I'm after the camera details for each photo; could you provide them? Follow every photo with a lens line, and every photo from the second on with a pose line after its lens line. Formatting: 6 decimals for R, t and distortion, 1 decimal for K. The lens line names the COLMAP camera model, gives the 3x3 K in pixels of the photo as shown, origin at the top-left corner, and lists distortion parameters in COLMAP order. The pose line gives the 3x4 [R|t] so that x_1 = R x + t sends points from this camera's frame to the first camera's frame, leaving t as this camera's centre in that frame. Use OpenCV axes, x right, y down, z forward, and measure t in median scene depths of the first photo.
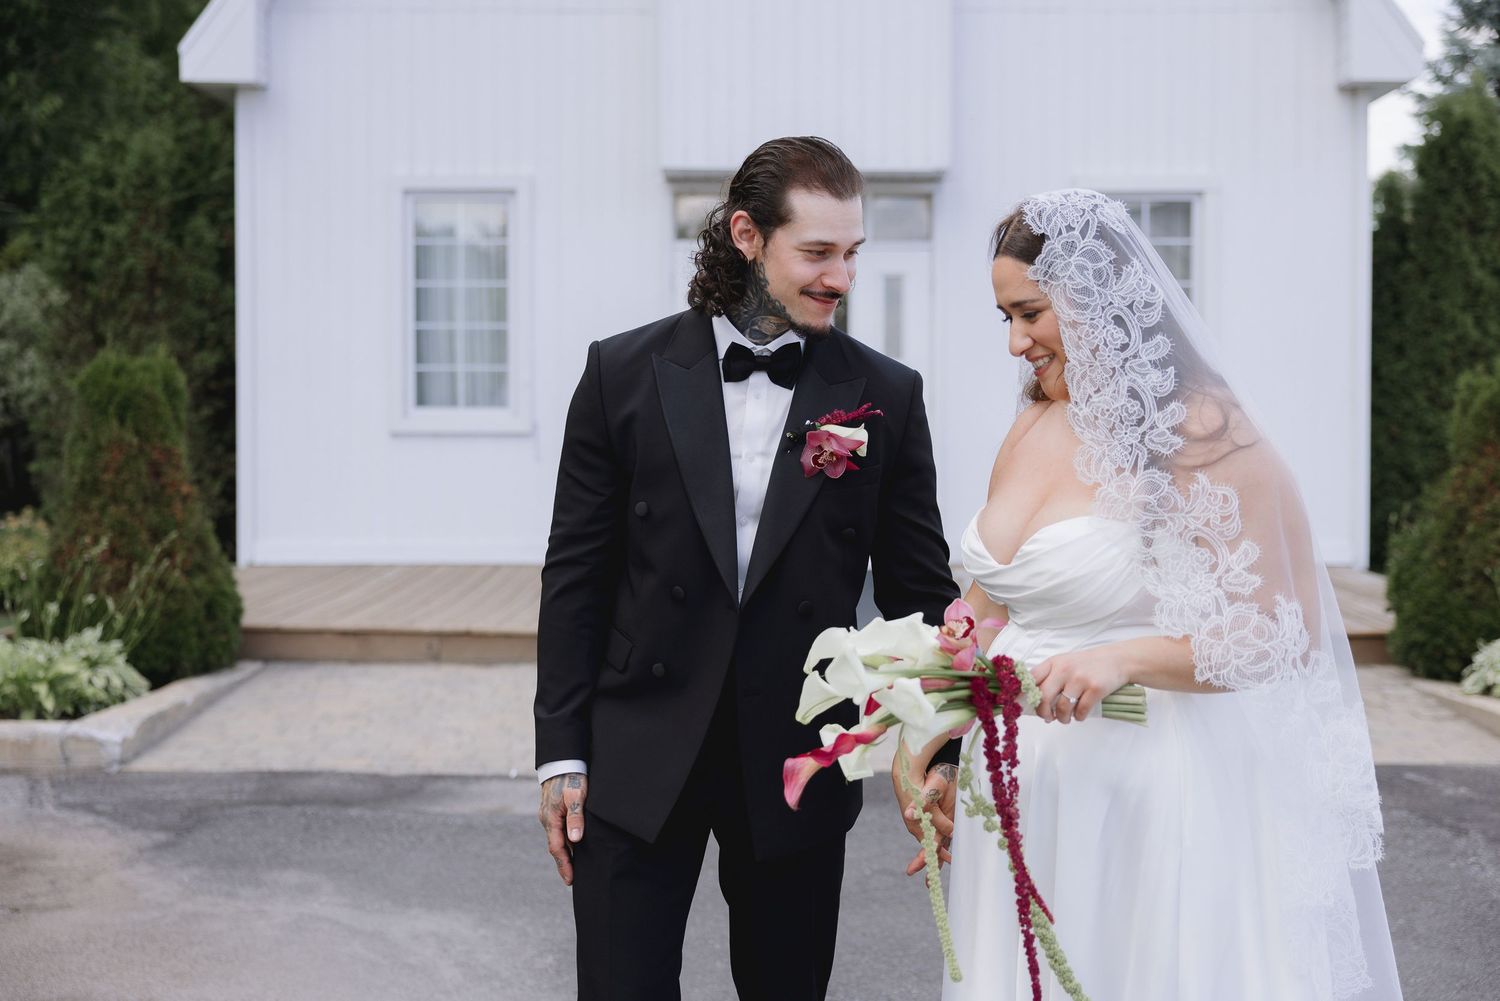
lens RADIAL K [[1939.4, 0, 750.0], [0, 1939.4, 500.5], [0, 0, 1]] dist [0.012188, 0.015854]
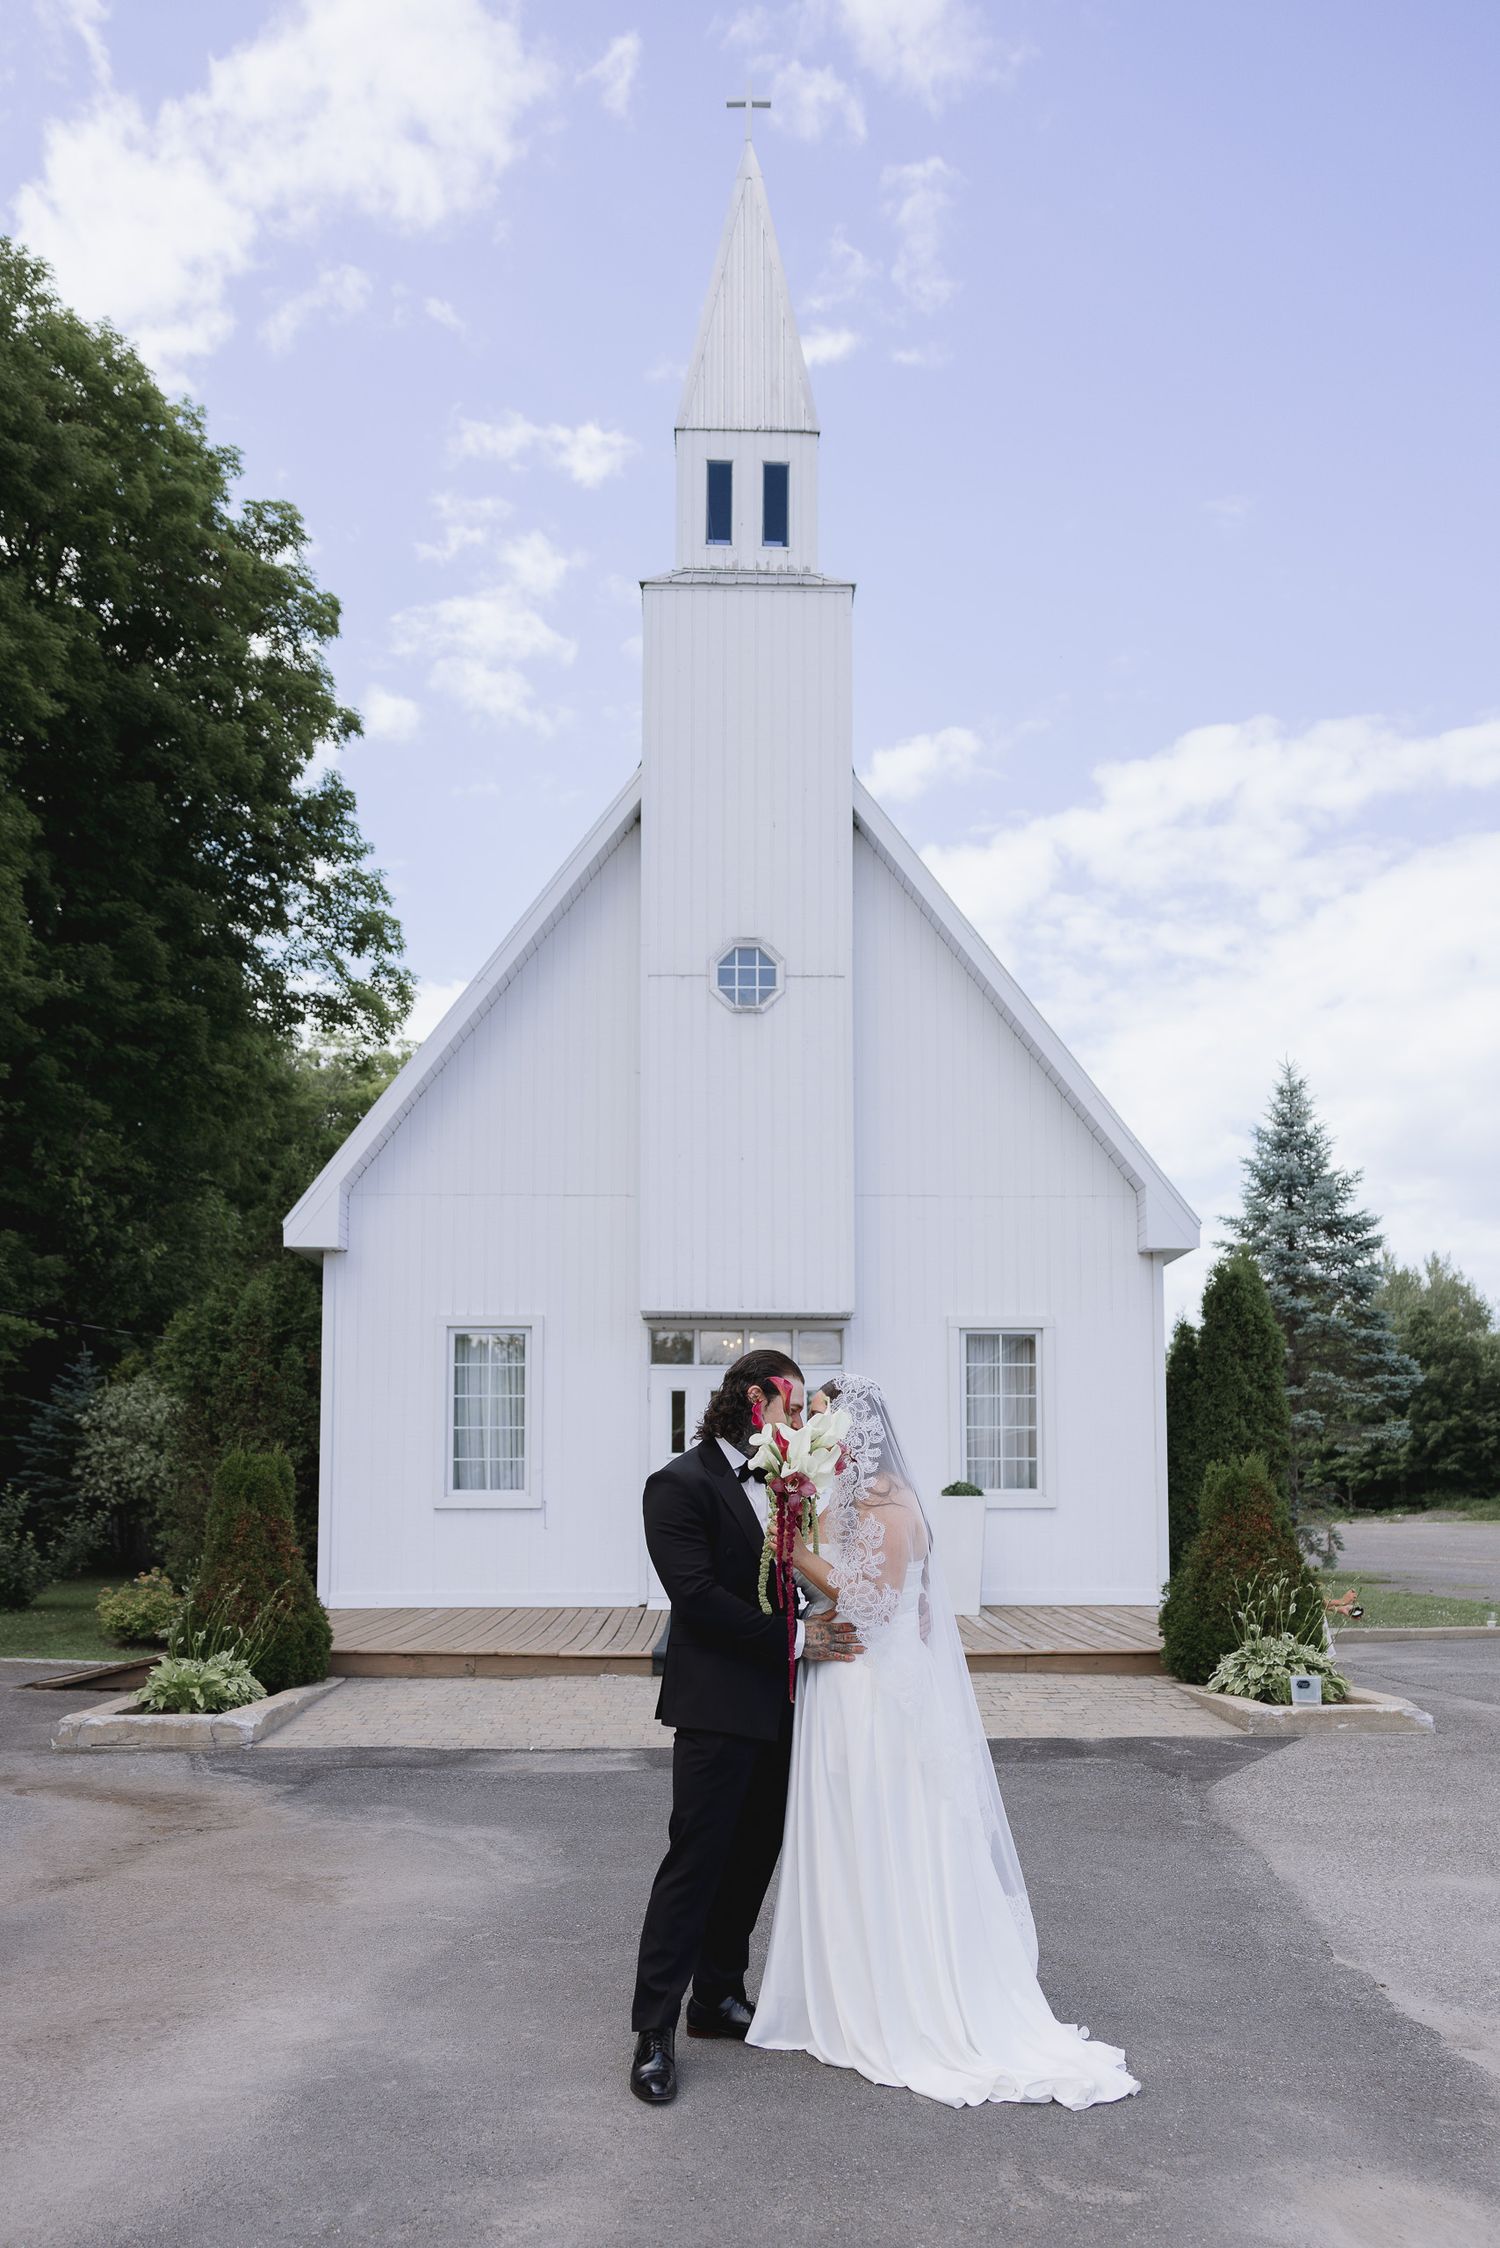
lens RADIAL K [[2906.6, 0, 904.0], [0, 2906.6, 1214.5], [0, 0, 1]] dist [0.012188, 0.015854]
pose [[0.999312, 0.001050, 0.037085, 0.067008], [0.004175, 0.990071, -0.140510, 0.050979], [-0.036864, 0.140568, 0.989385, -1.104429]]
